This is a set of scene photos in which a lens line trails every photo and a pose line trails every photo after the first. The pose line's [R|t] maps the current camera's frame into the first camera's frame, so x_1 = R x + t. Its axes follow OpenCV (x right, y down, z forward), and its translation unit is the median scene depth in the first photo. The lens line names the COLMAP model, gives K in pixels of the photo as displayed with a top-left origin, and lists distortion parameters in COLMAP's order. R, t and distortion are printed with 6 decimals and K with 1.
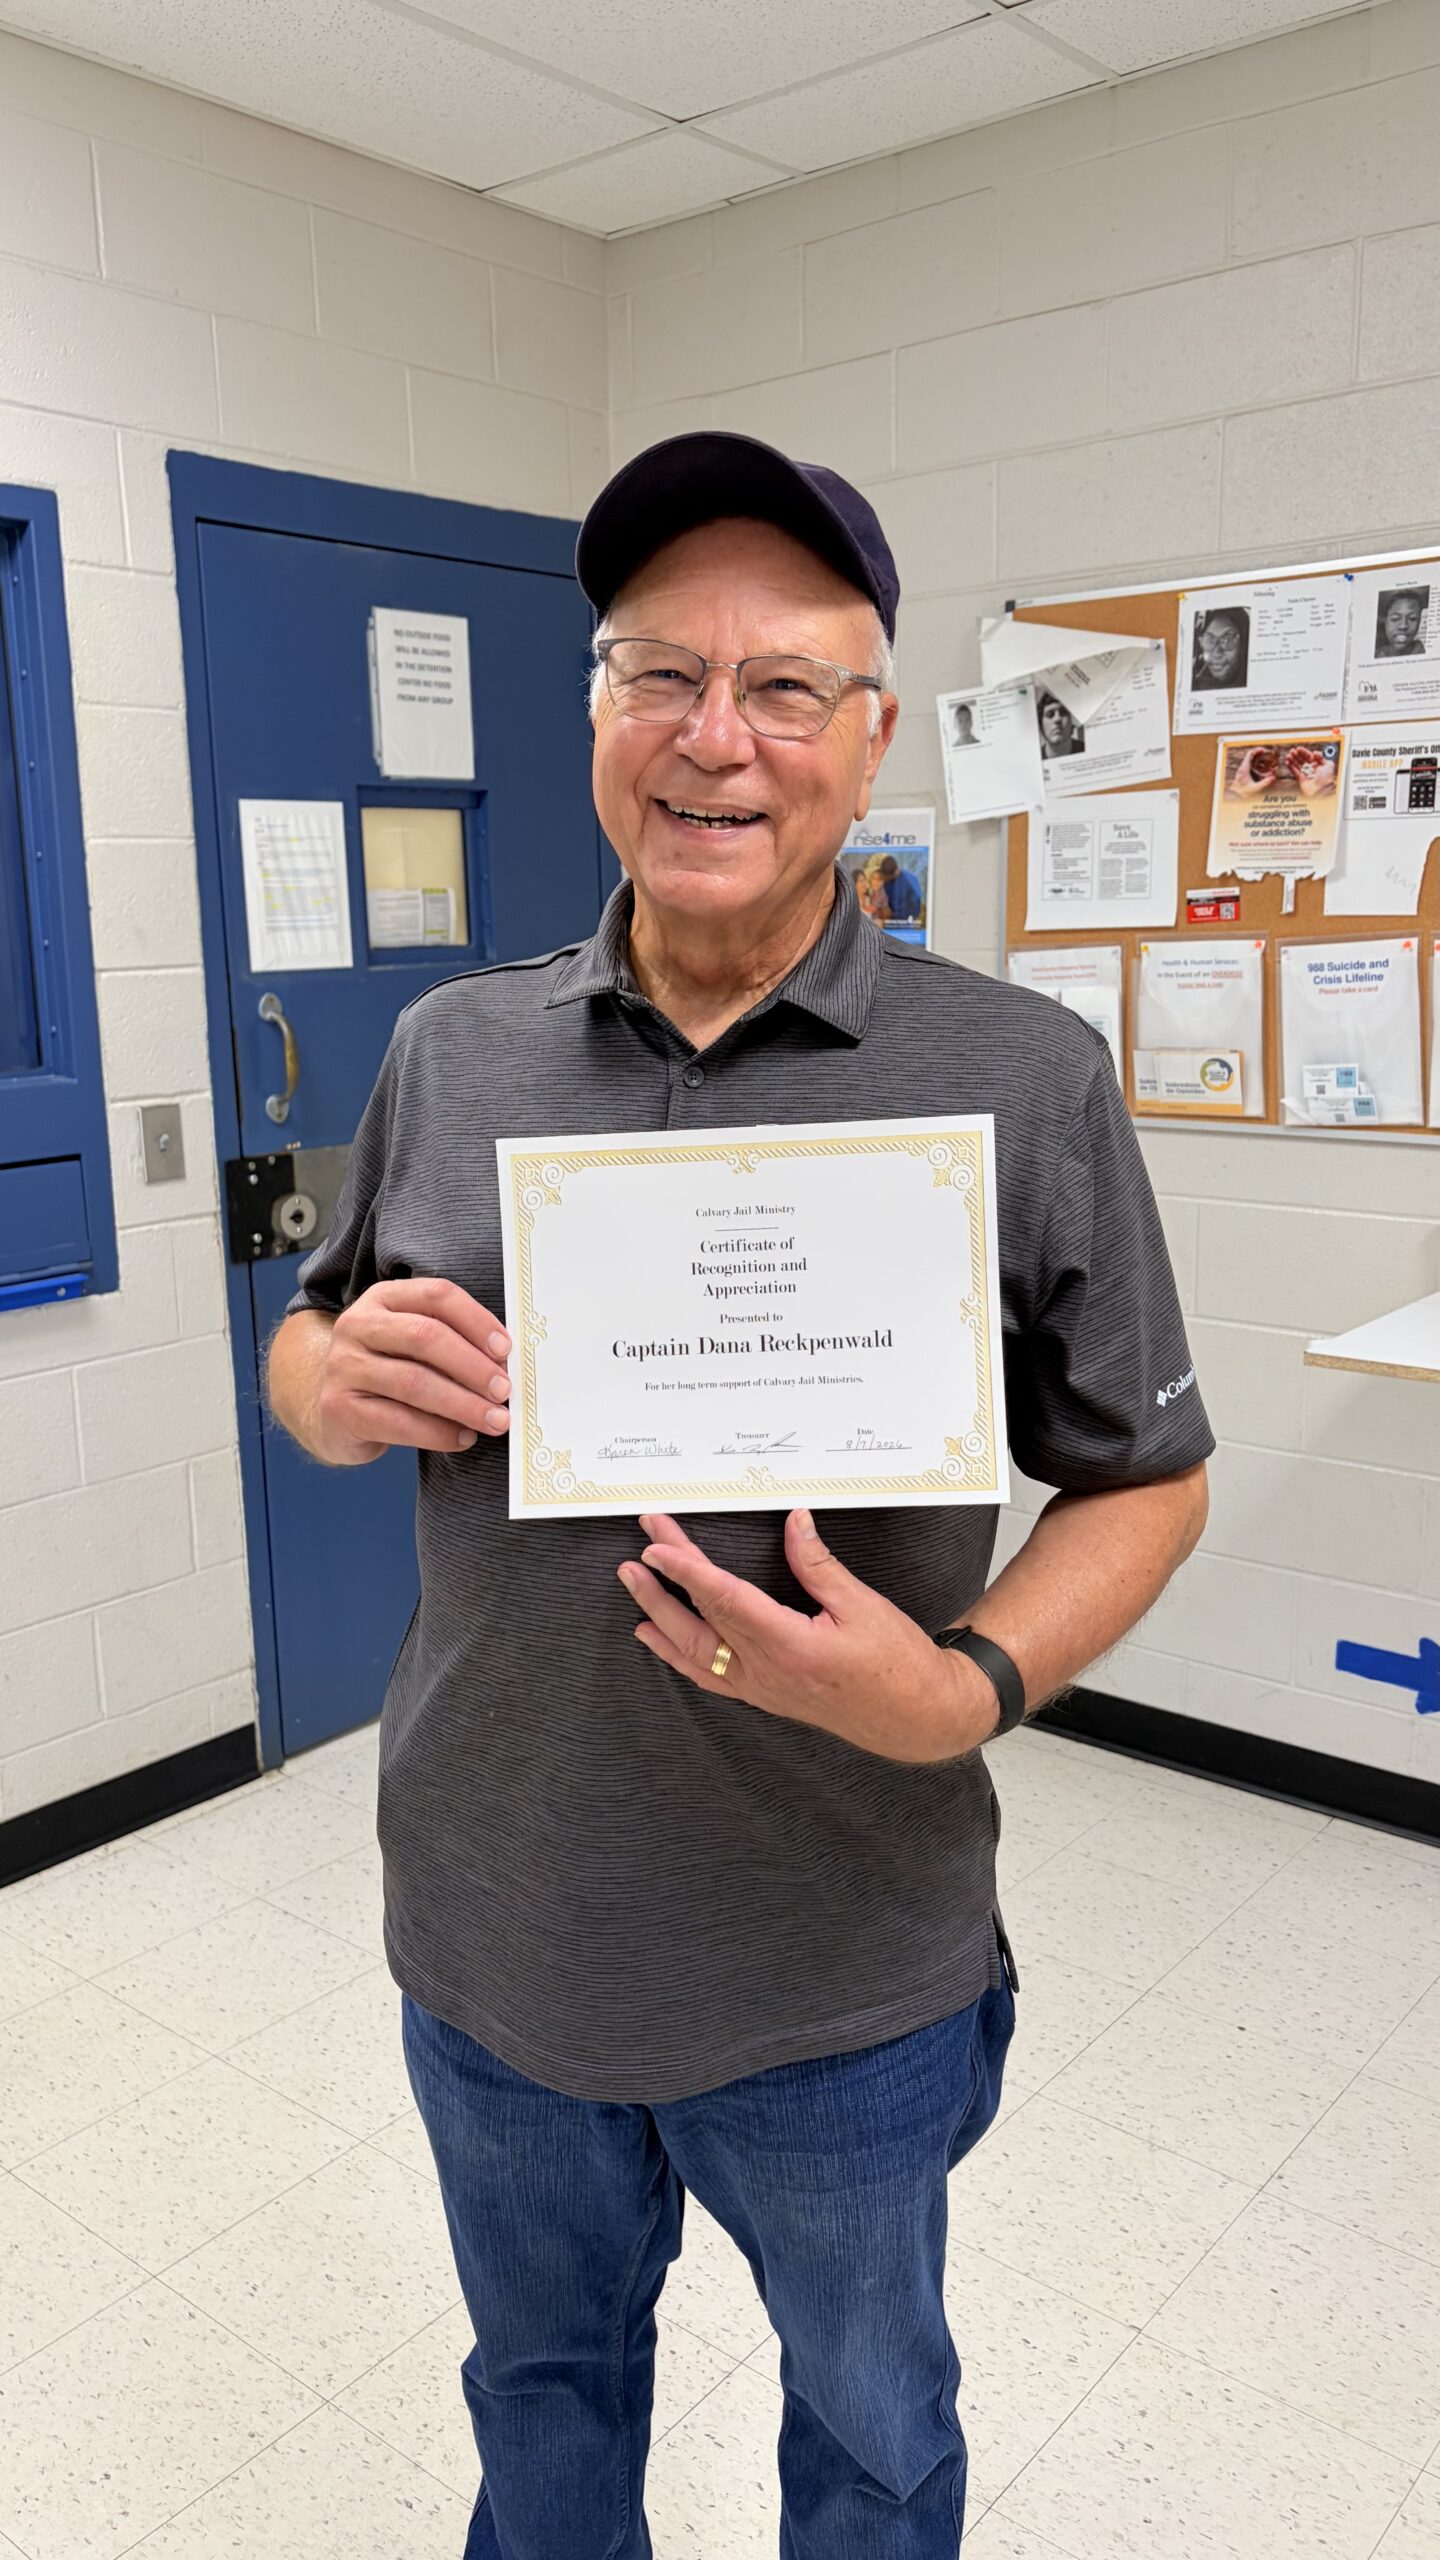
lens RADIAL K [[1951.5, 0, 718.6], [0, 1951.5, 1283.1], [0, 0, 1]] dist [0.035804, -0.038835]
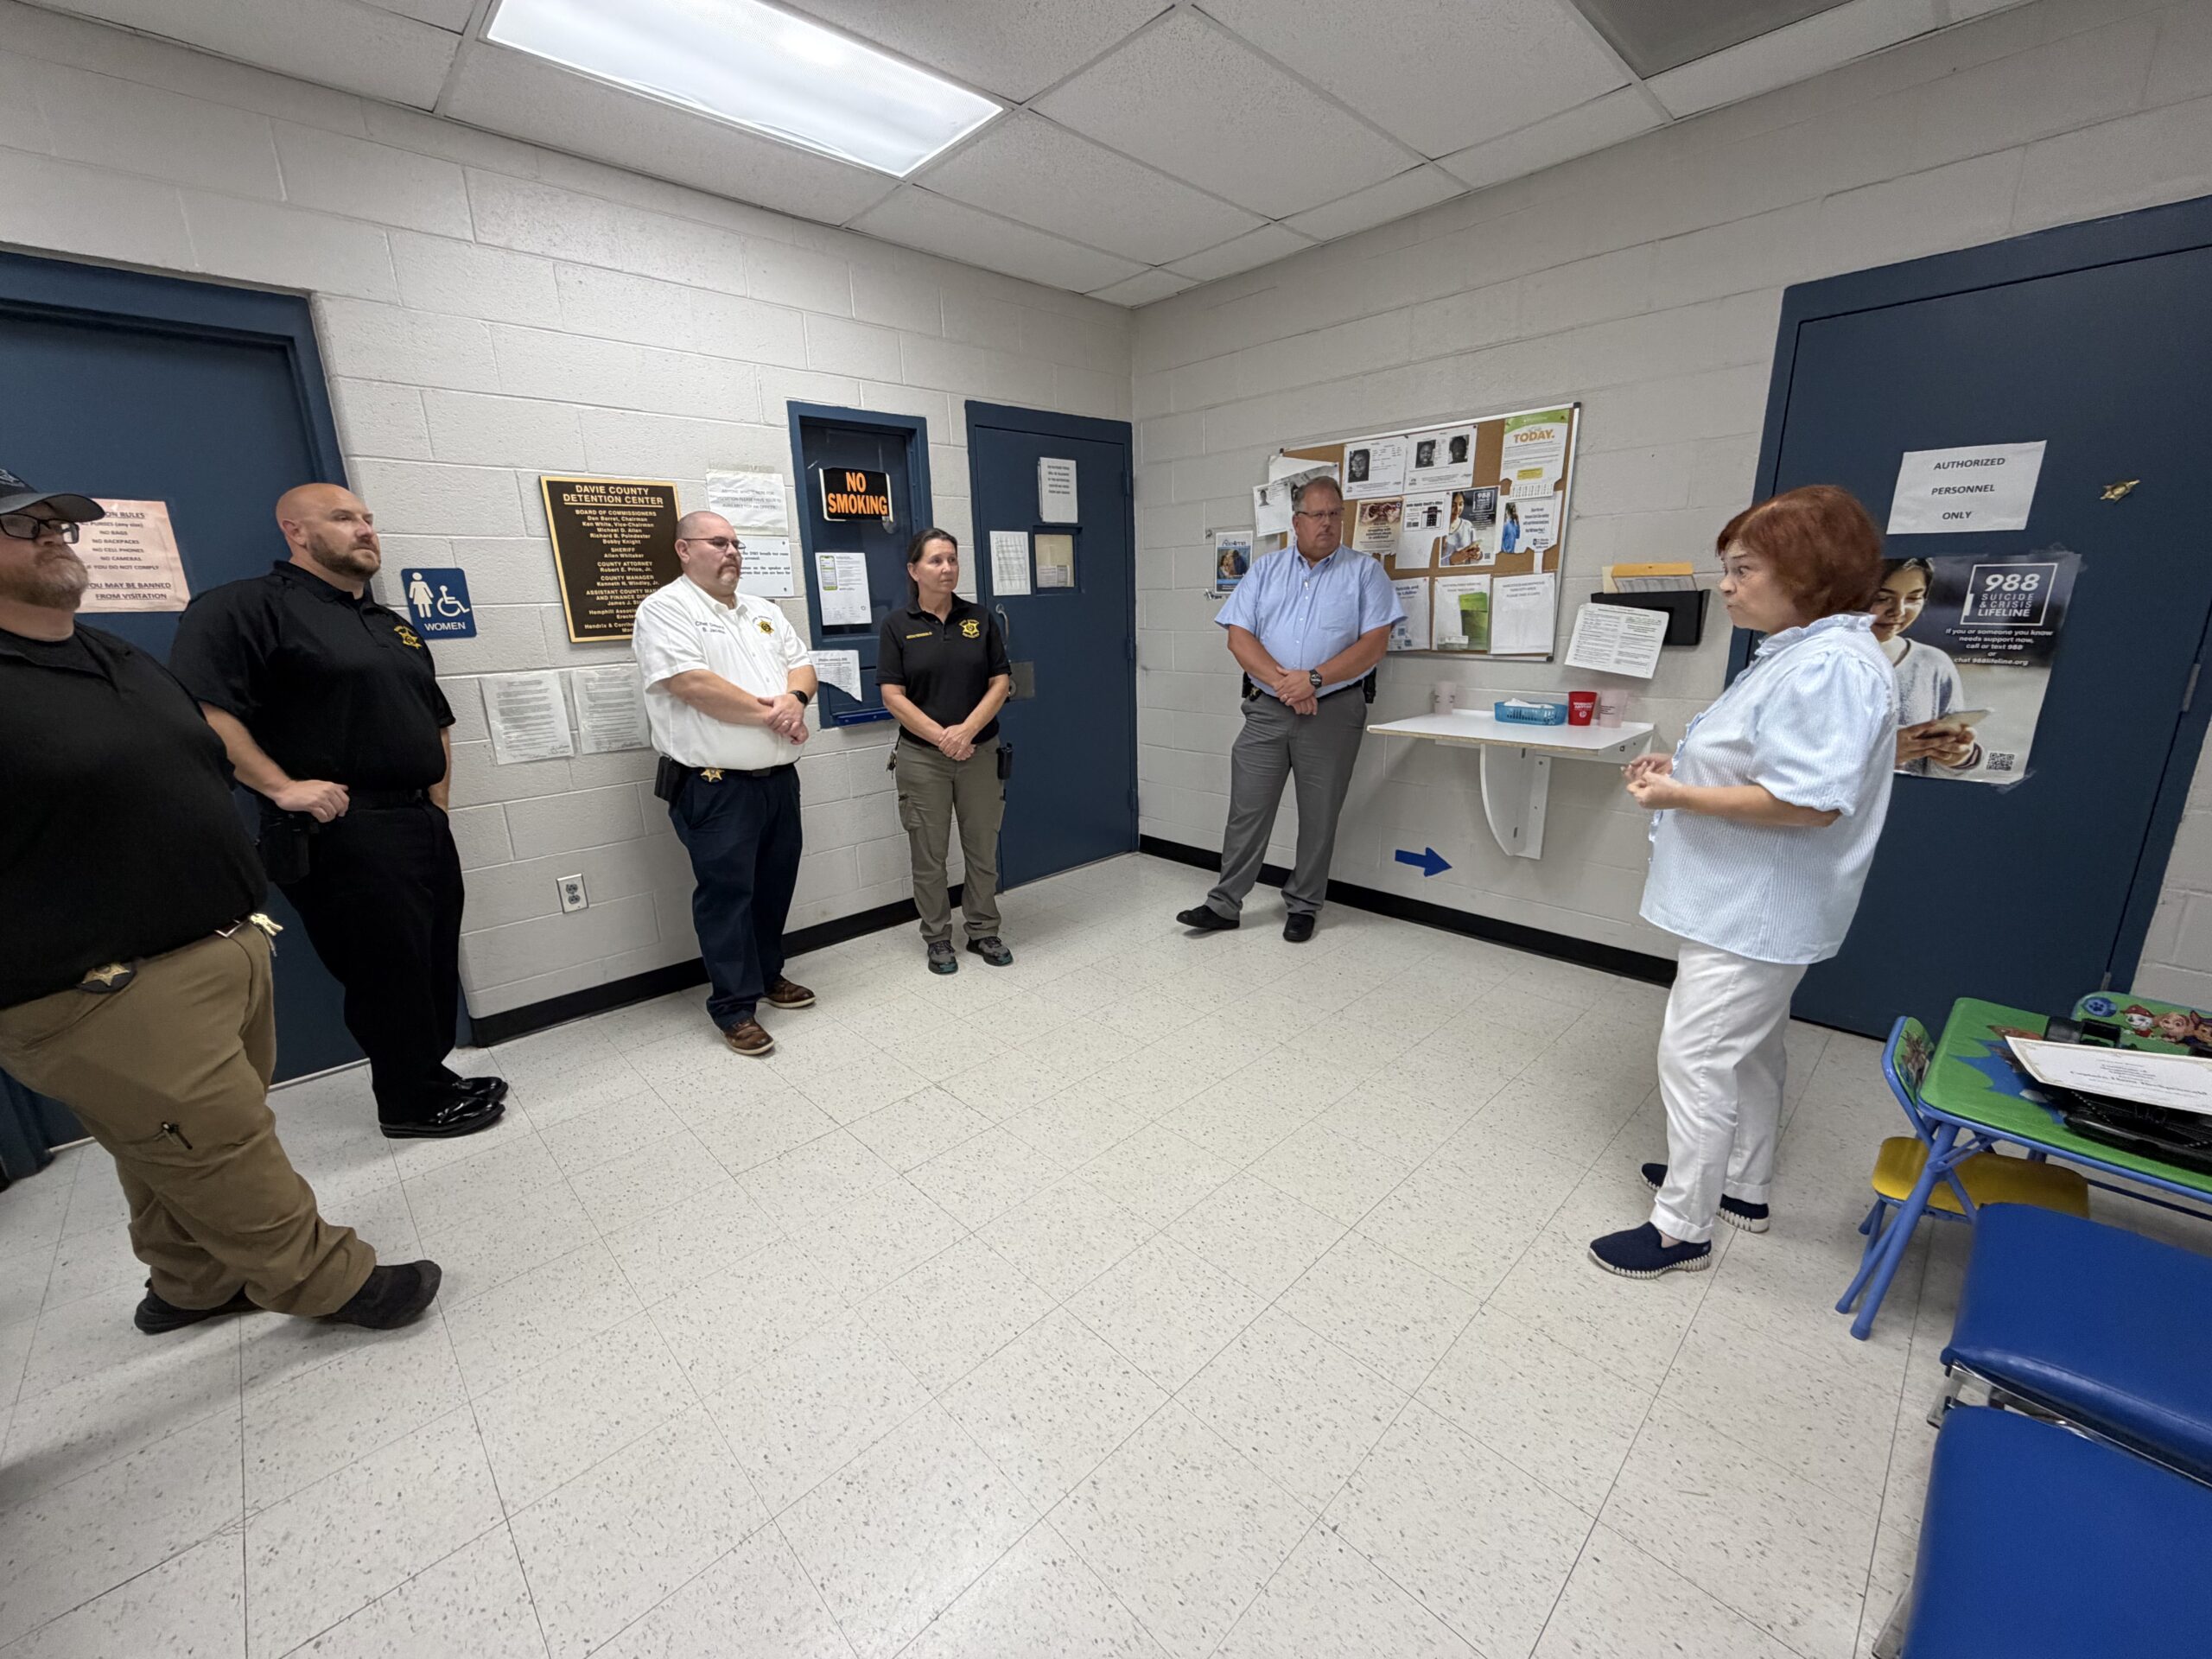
lens RADIAL K [[891.0, 0, 1107.3], [0, 891.0, 827.9], [0, 0, 1]] dist [-0.001340, 0.000142]
pose [[0.993886, 0.021516, -0.108293, 0.061400], [-0.014436, 0.997732, 0.065744, 0.083021], [0.109462, -0.063779, 0.991943, -0.239580]]
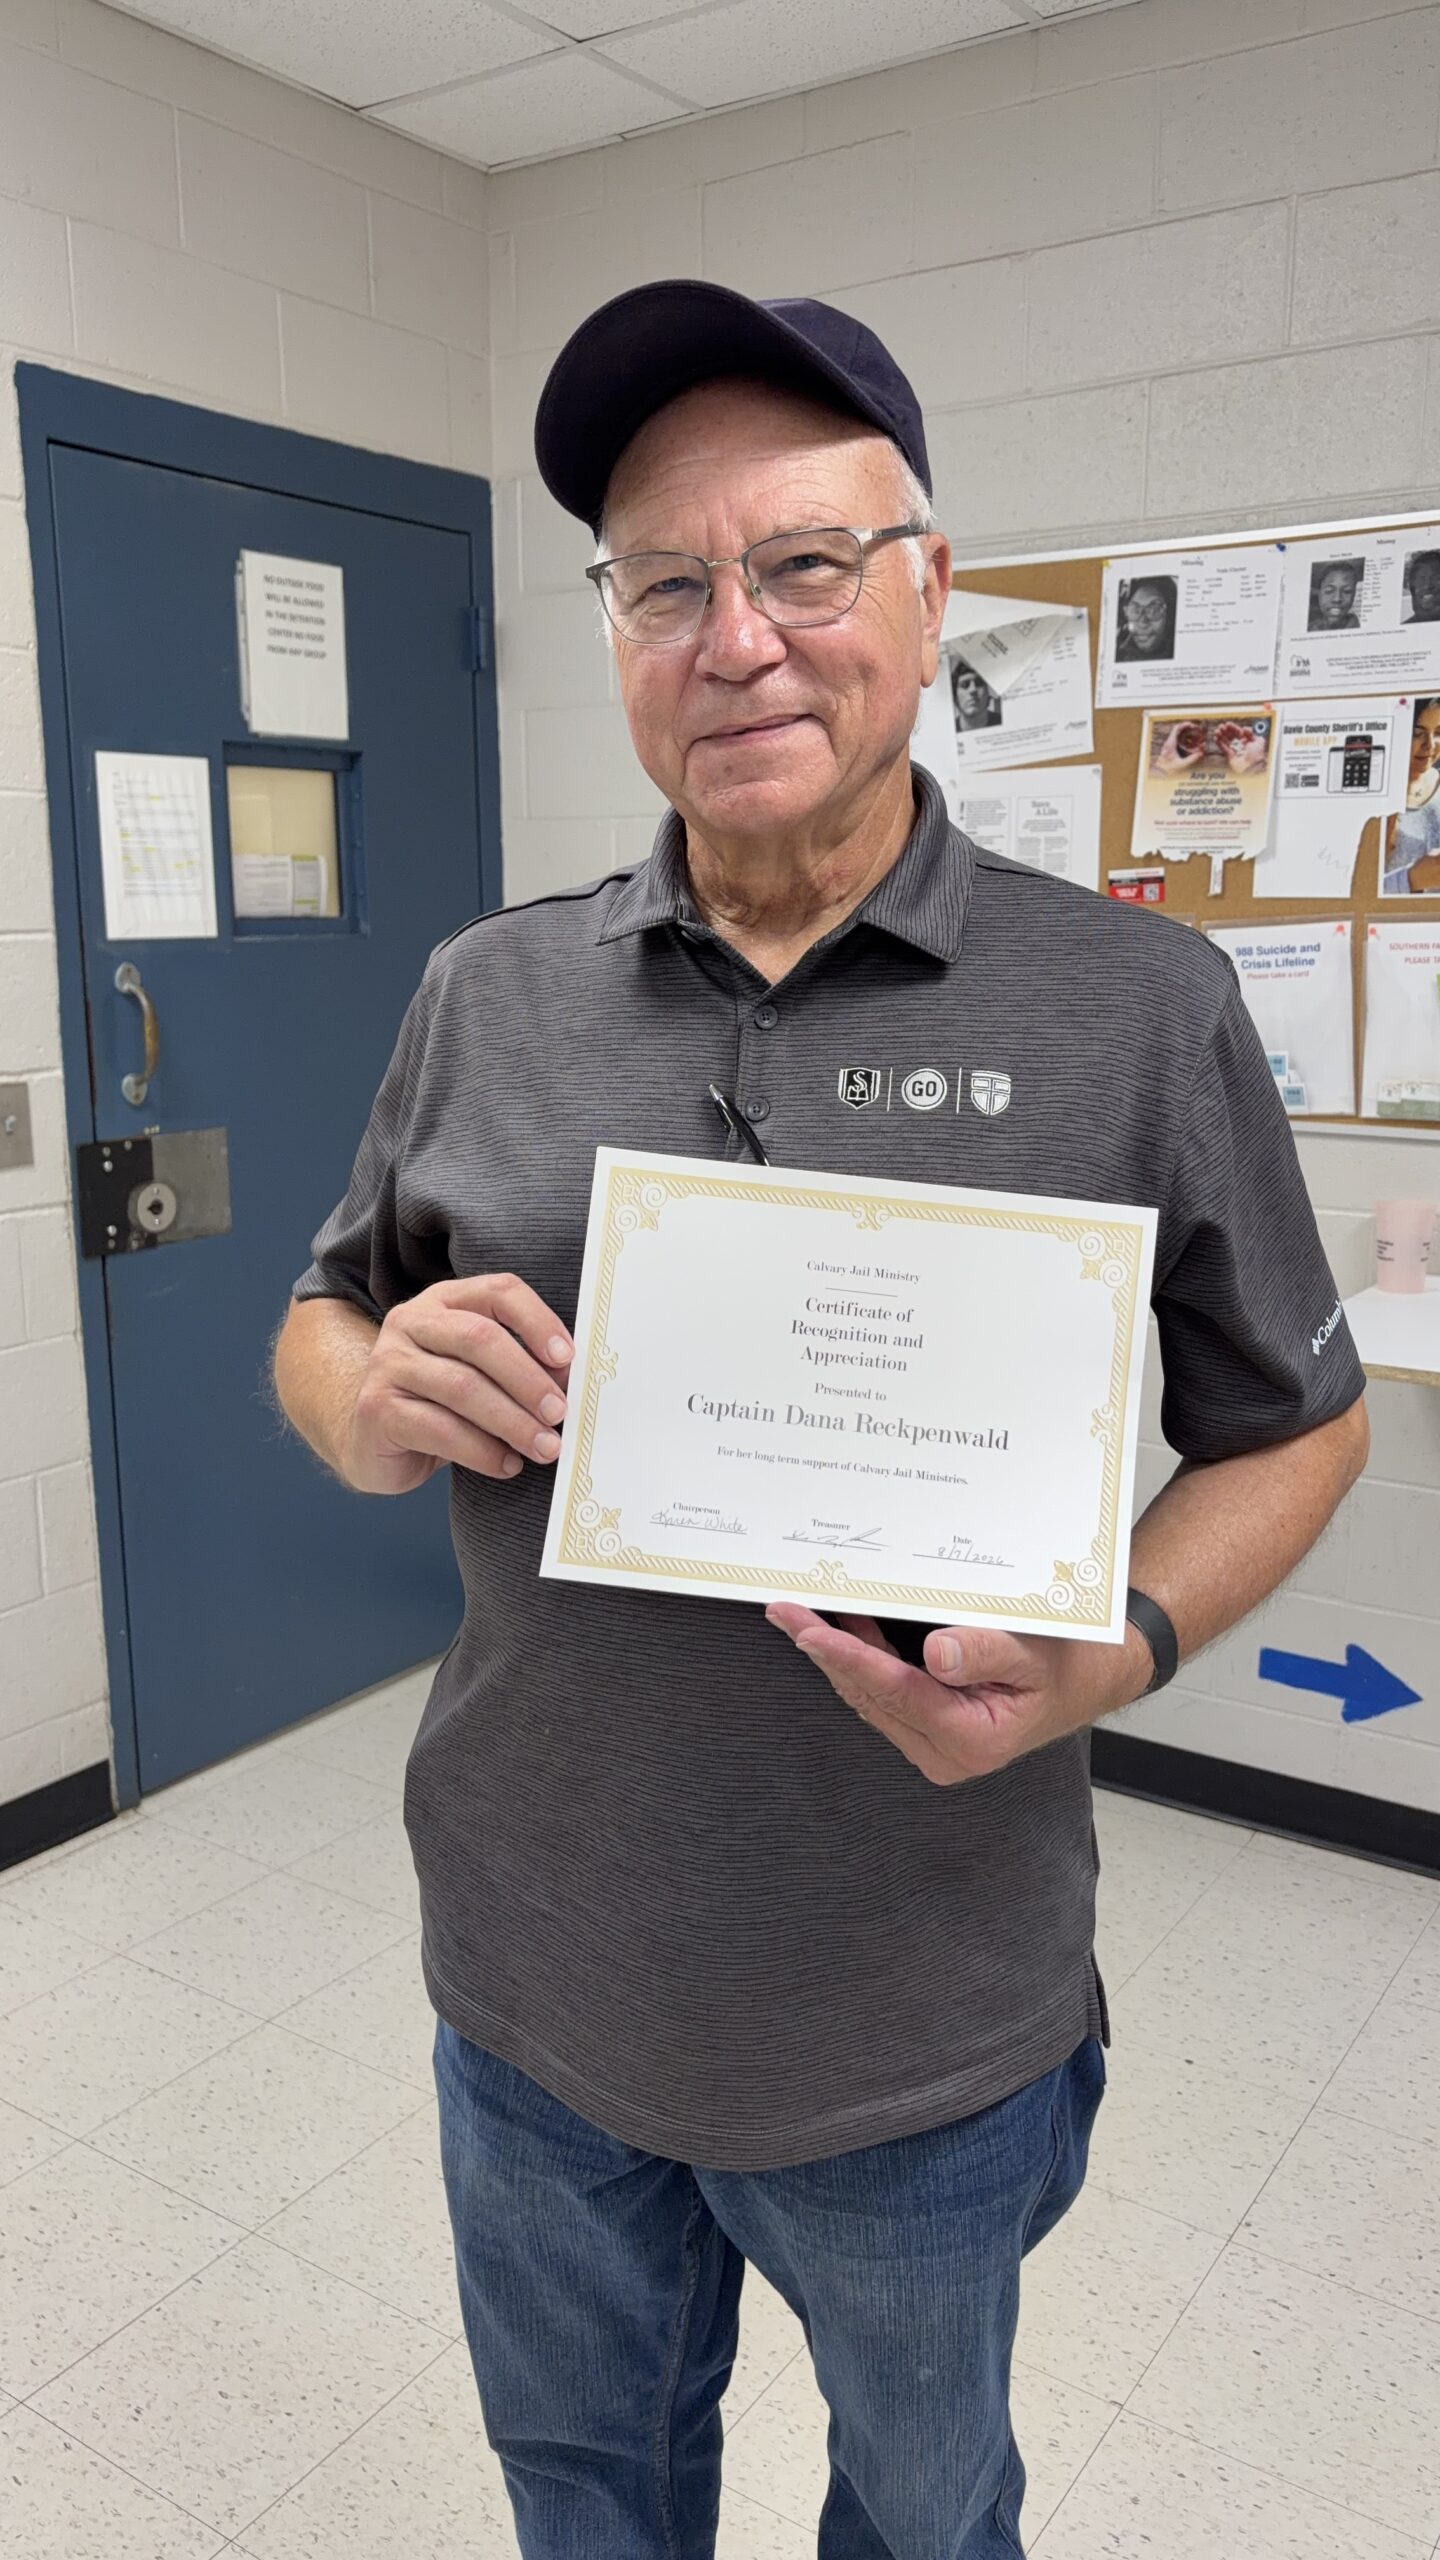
lens RADIAL K [[1951.5, 0, 729.7], [0, 1951.5, 1274.0], [0, 0, 1]] dist [0.035804, -0.038835]
pose [[0.995253, -0.000315, 0.097325, -0.041011], [0.000903, 0.999982, -0.006003, 0.003497], [-0.097321, 0.006062, 0.995235, 0.064104]]
